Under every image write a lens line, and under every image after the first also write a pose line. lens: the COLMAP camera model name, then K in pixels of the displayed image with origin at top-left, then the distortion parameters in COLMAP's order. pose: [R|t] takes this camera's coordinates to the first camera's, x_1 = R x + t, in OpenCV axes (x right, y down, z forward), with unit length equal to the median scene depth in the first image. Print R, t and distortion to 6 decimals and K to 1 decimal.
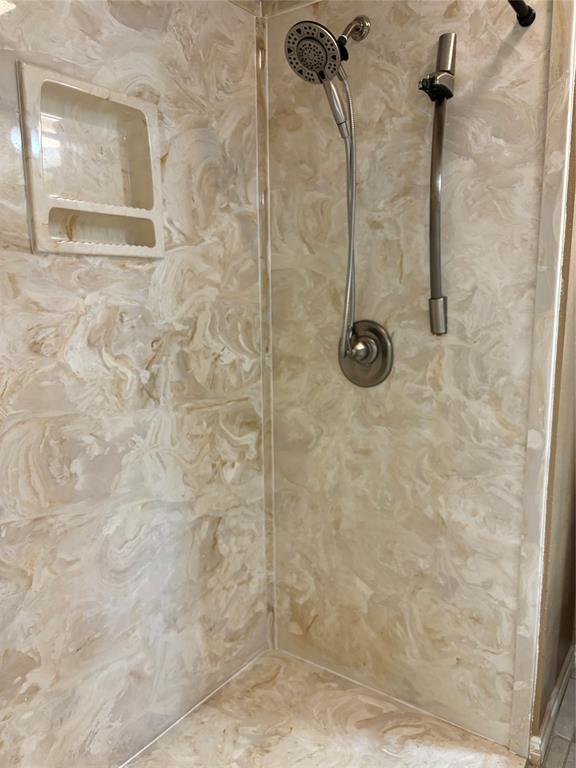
lens RADIAL K [[585.8, 0, 288.0], [0, 585.8, 384.0], [0, 0, 1]] dist [0.062047, -0.059667]
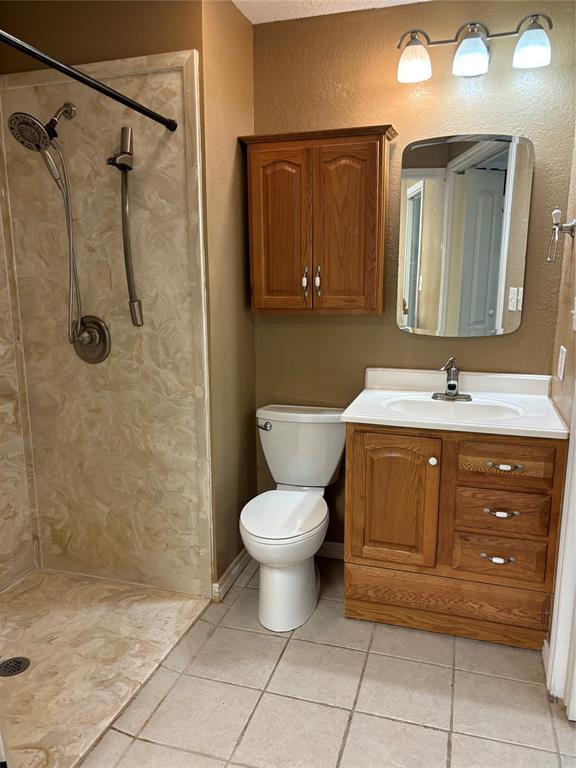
lens RADIAL K [[585.8, 0, 288.0], [0, 585.8, 384.0], [0, 0, 1]] dist [0.062047, -0.059667]
pose [[0.952259, -0.049721, 0.301215, 0.151547], [0.042277, 0.998619, 0.031185, 0.030230], [-0.302350, -0.016962, 0.953046, -0.500450]]
